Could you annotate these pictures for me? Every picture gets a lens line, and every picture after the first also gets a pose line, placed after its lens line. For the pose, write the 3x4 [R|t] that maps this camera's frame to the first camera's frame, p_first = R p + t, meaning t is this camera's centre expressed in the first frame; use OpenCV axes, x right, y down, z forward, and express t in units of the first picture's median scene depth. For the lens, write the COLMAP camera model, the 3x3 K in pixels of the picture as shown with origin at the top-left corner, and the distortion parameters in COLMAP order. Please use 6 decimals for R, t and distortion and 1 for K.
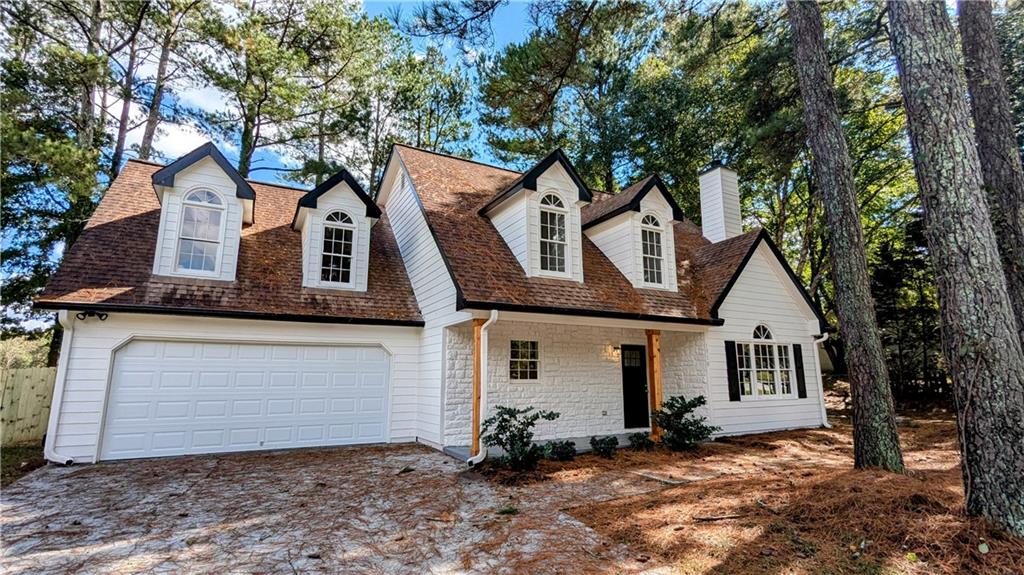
lens RADIAL K [[458.9, 0, 512.0], [0, 458.9, 287.5], [0, 0, 1]] dist [-0.000824, 0.000110]
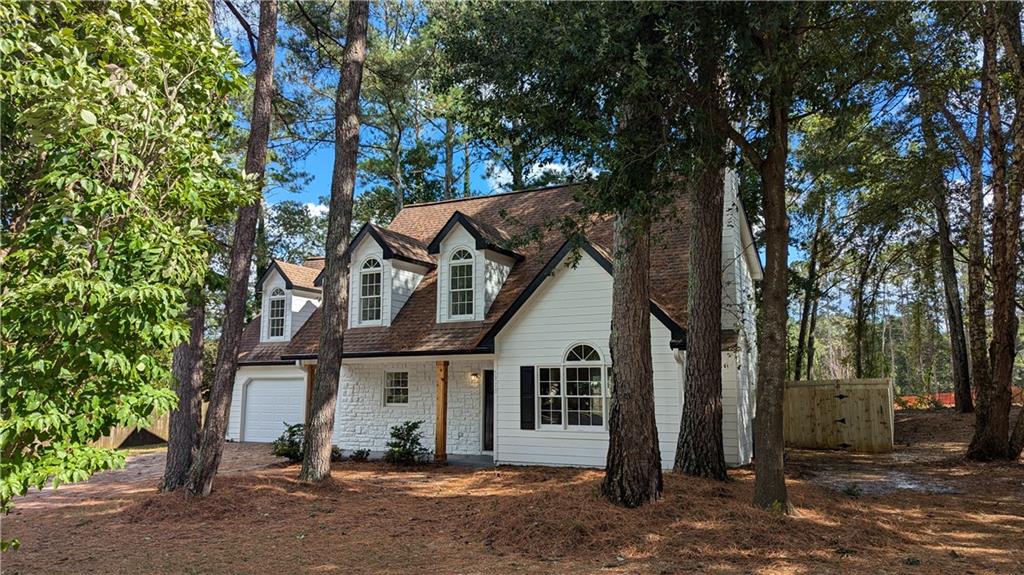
lens RADIAL K [[707.0, 0, 528.2], [0, 707.0, 280.6], [0, 0, 1]] dist [0.040386, -0.002552]
pose [[0.594509, -0.116962, -0.795537, 1.690117], [0.160258, 0.986751, -0.025314, -0.022249], [0.787957, -0.112442, 0.605376, 0.135443]]
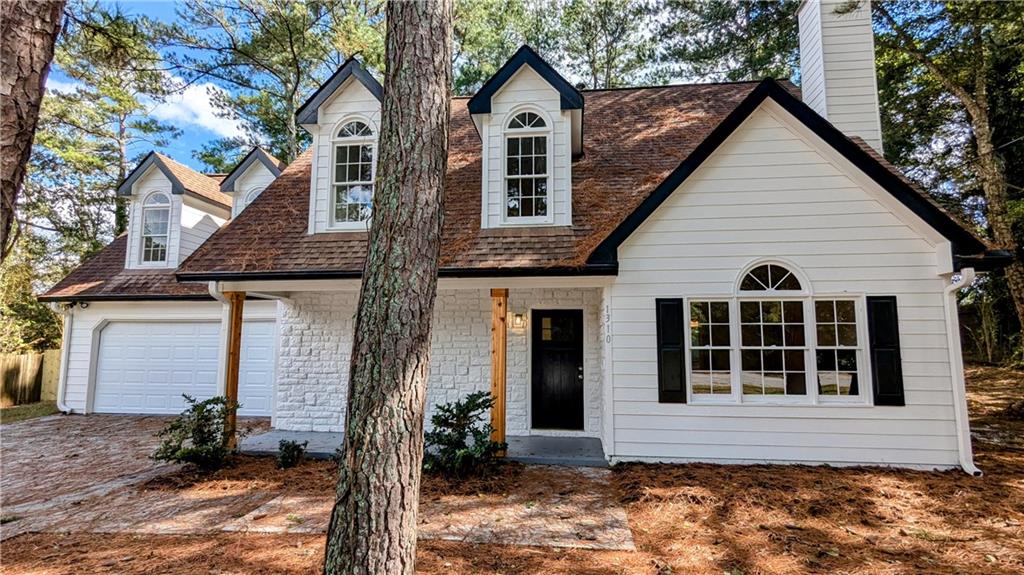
lens RADIAL K [[484.3, 0, 517.9], [0, 484.3, 290.6], [0, 0, 1]] dist [0.001603, 0.000669]
pose [[0.824946, -0.053621, -0.562663, 0.669613], [0.106075, 0.992489, 0.060938, 0.050772], [0.555169, -0.109955, 0.824438, 0.406222]]
